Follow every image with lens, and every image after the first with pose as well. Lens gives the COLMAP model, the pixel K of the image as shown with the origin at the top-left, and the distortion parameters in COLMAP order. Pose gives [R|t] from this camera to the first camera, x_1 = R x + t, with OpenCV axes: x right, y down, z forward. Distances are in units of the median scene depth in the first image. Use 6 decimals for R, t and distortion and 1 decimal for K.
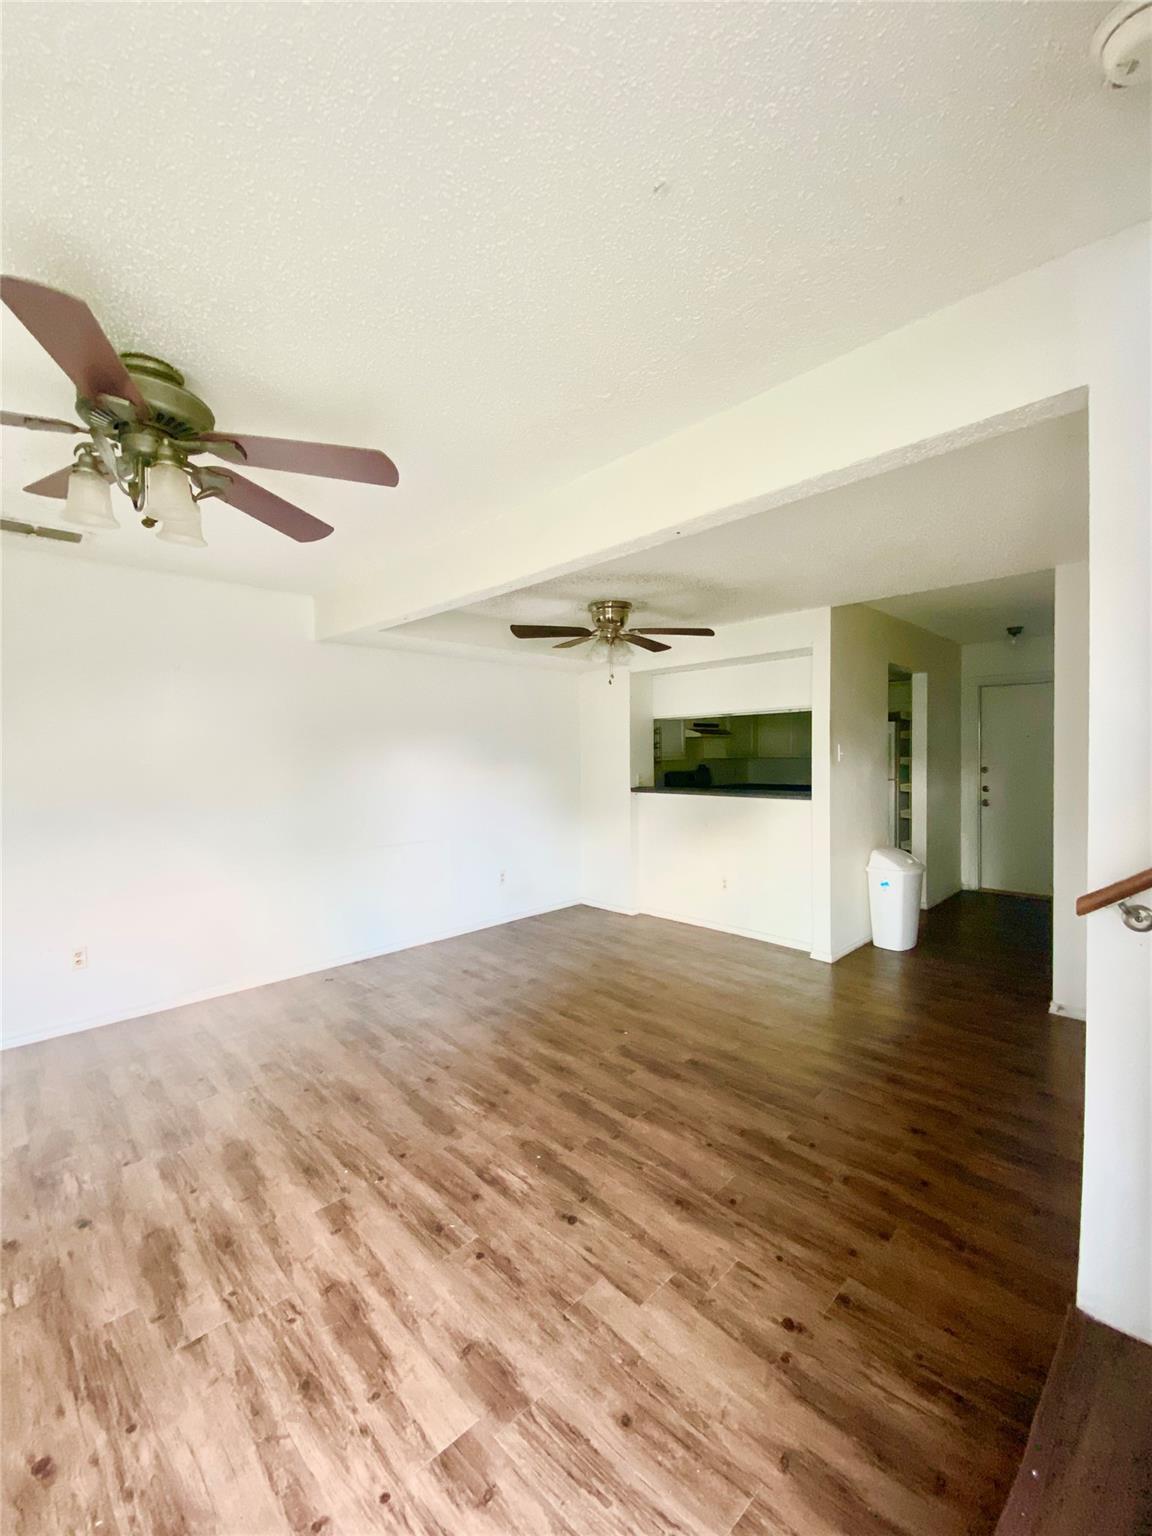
lens RADIAL K [[626.6, 0, 576.0], [0, 626.6, 768.0], [0, 0, 1]] dist [0.026267, -0.022916]
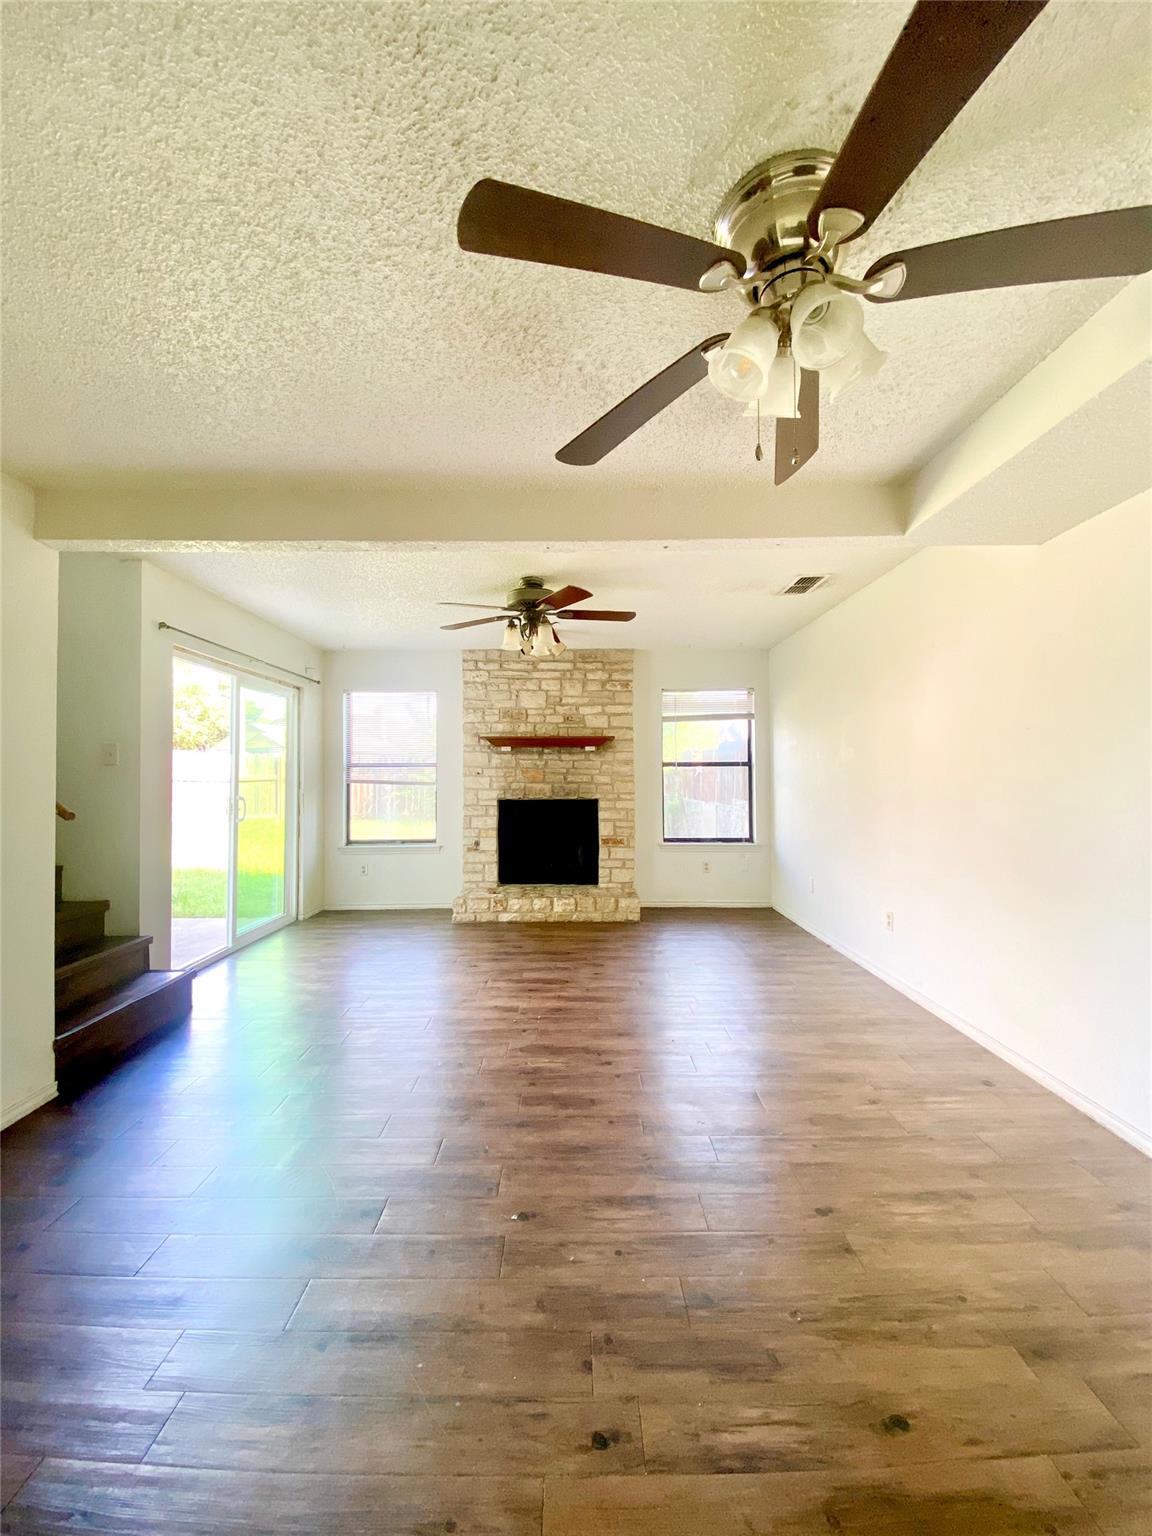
lens RADIAL K [[622.8, 0, 569.0], [0, 622.8, 762.4], [0, 0, 1]] dist [0.024583, -0.022410]
pose [[-0.705873, 0.000625, -0.708338, 0.626485], [-0.002857, 0.999989, 0.003729, 0.021514], [0.708333, 0.004656, -0.705863, 2.033919]]
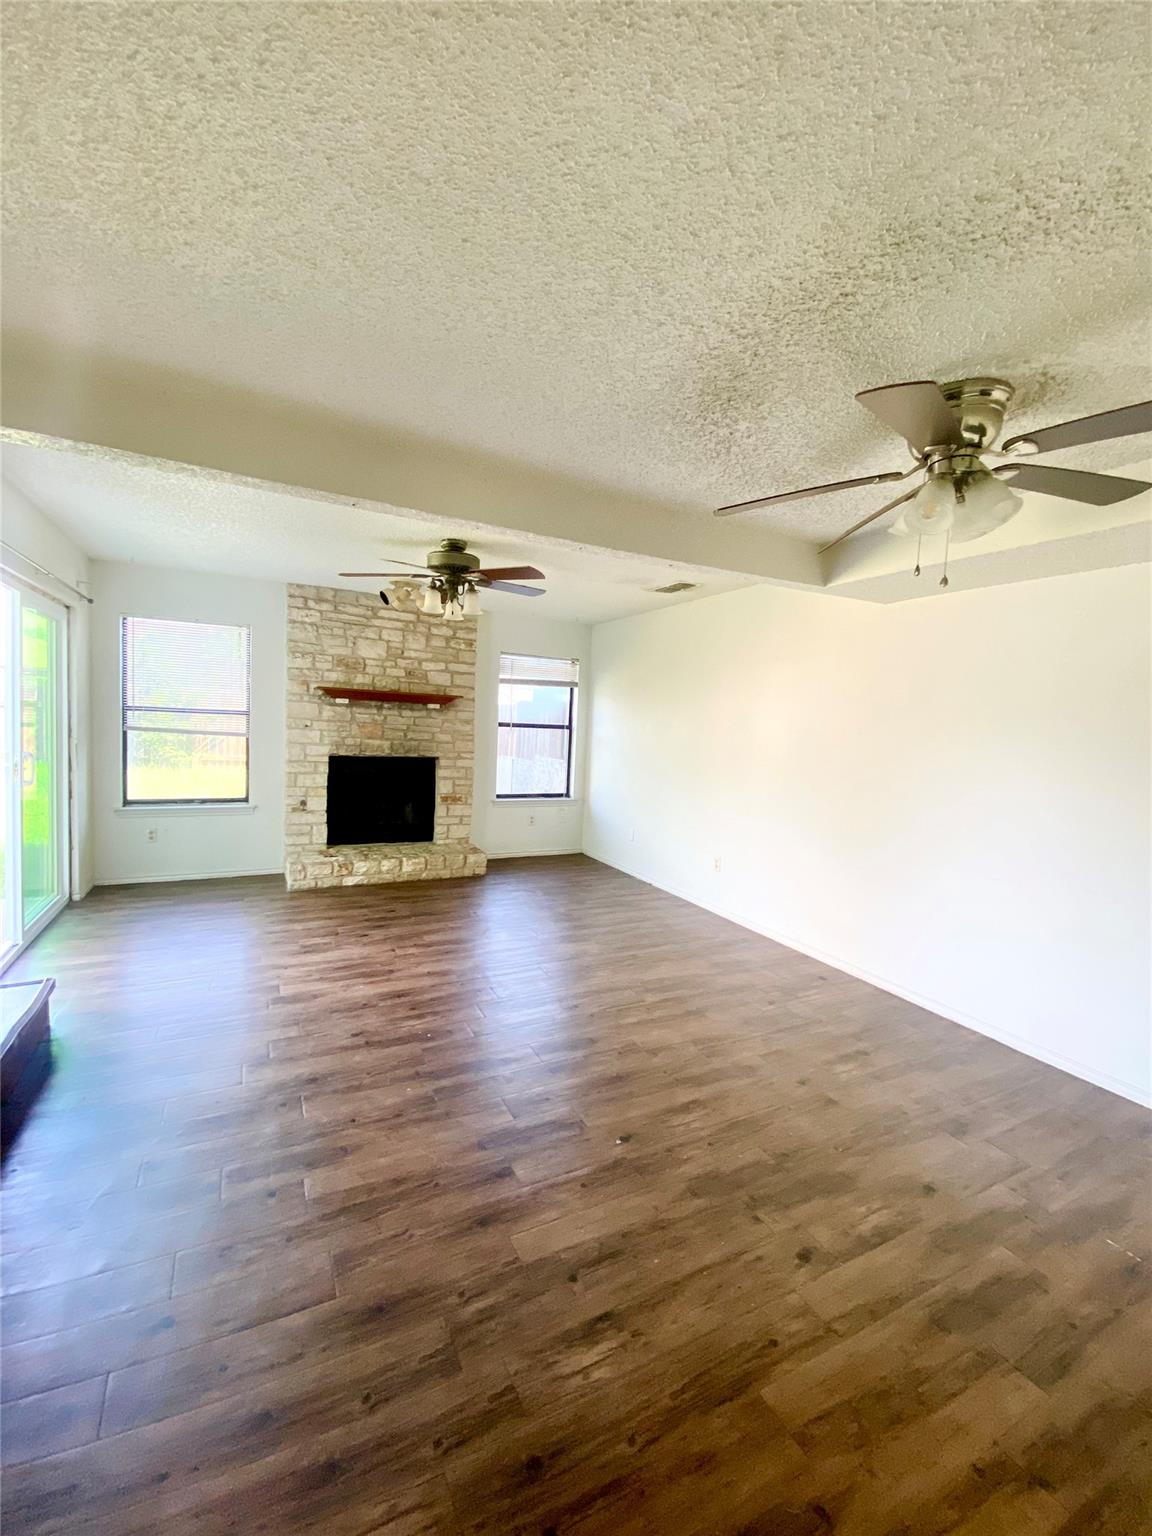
lens RADIAL K [[626.6, 0, 576.0], [0, 626.6, 768.0], [0, 0, 1]] dist [0.026267, -0.022916]
pose [[-0.298776, 0.072456, -0.951569, 1.016469], [-0.066322, 0.993126, 0.096444, -0.061364], [0.952016, 0.091925, -0.291917, 1.593761]]
